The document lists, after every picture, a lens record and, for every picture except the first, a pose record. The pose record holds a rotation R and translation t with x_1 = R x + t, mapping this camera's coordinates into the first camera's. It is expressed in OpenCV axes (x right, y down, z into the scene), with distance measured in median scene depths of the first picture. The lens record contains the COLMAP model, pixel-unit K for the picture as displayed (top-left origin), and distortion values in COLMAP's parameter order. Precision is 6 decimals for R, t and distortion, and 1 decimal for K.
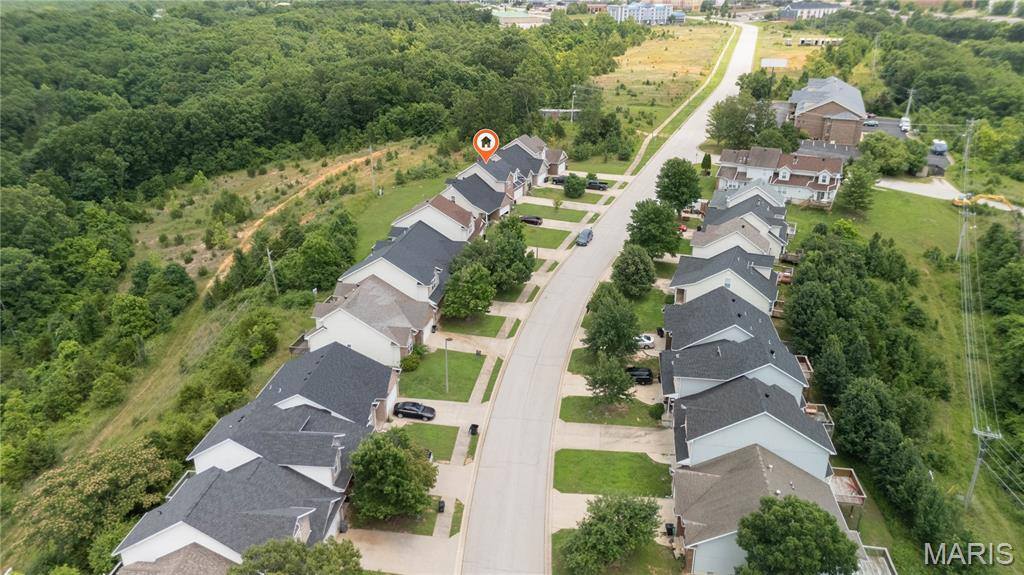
lens RADIAL K [[753.6, 0, 511.5], [0, 753.6, 291.2], [0, 0, 1]] dist [0.073754, -0.066082]
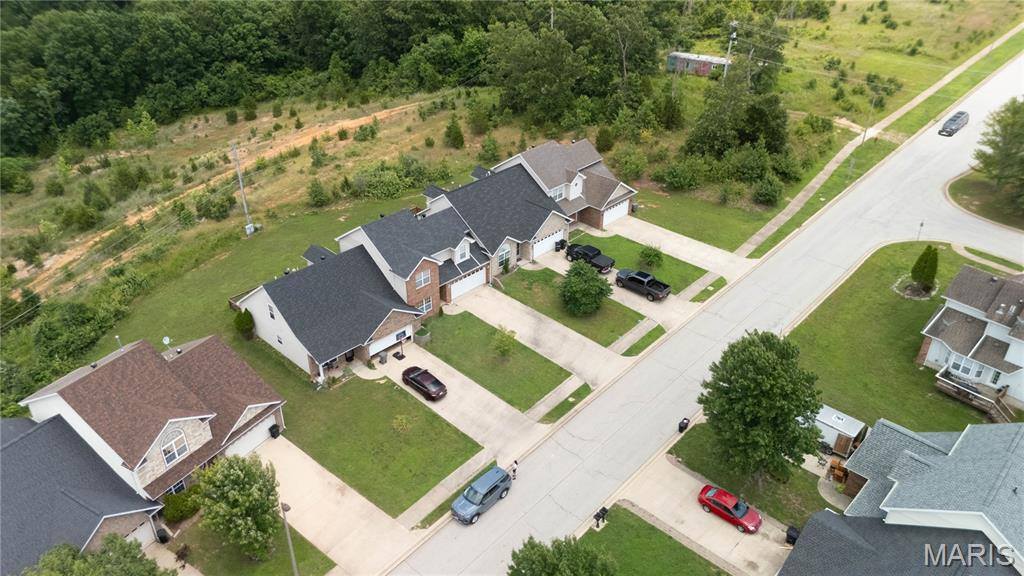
lens RADIAL K [[753.6, 0, 511.5], [0, 753.6, 291.7], [0, 0, 1]] dist [0.073754, -0.066082]
pose [[0.931511, 0.192645, -0.308503, 0.149679], [-0.138957, 0.972363, 0.187618, -0.175876], [0.336121, -0.131899, 0.932537, 0.439033]]
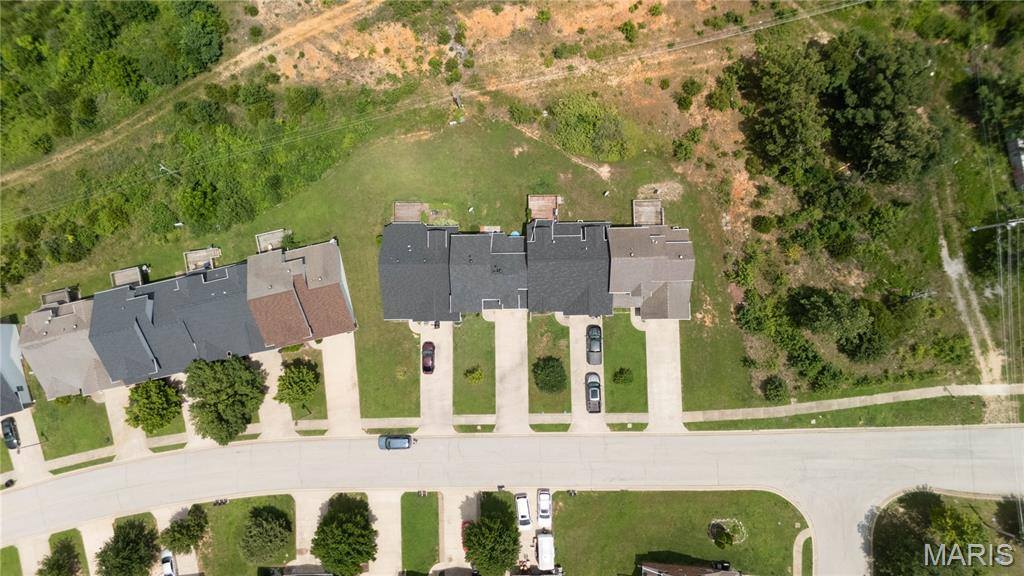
lens RADIAL K [[753.6, 0, 511.5], [0, 753.6, 291.7], [0, 0, 1]] dist [0.073754, -0.066082]
pose [[0.392953, 0.917348, -0.063720, 0.033617], [-0.326626, 0.204016, 0.922872, -0.632102], [0.859595, -0.341833, 0.379799, 0.584453]]
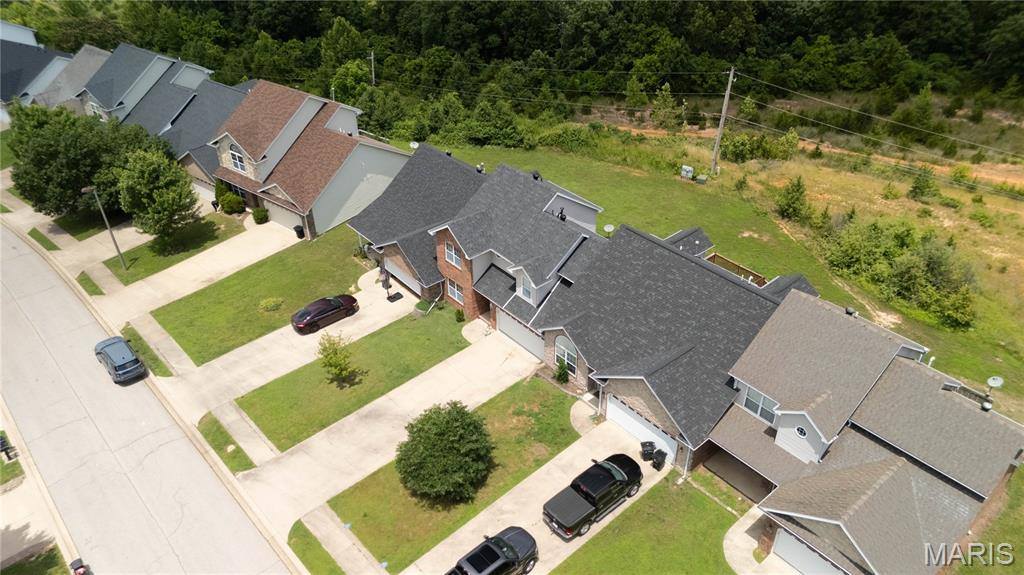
lens RADIAL K [[753.6, 0, 511.5], [0, 753.6, 291.2], [0, 0, 1]] dist [0.073754, -0.066082]
pose [[-0.448169, 0.520290, -0.726941, 0.183861], [-0.331651, 0.658376, 0.675684, -0.281943], [0.830152, 0.543911, -0.122509, 0.816966]]
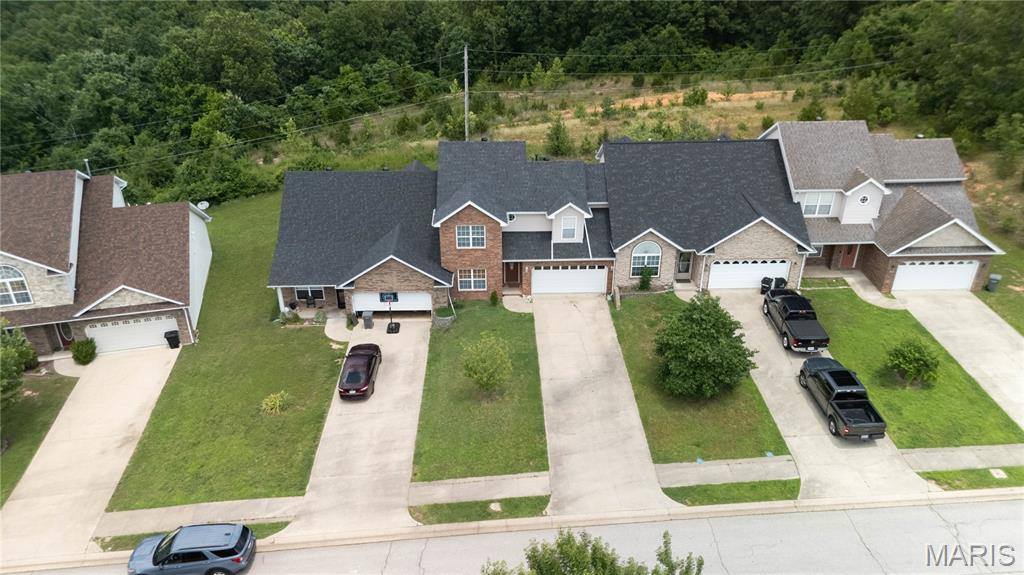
lens RADIAL K [[753.6, 0, 511.5], [0, 753.6, 291.2], [0, 0, 1]] dist [0.073754, -0.066082]
pose [[0.408177, 0.438669, -0.800600, 0.199881], [-0.340023, 0.886935, 0.312618, -0.171366], [0.847216, 0.144619, 0.511185, 0.654114]]
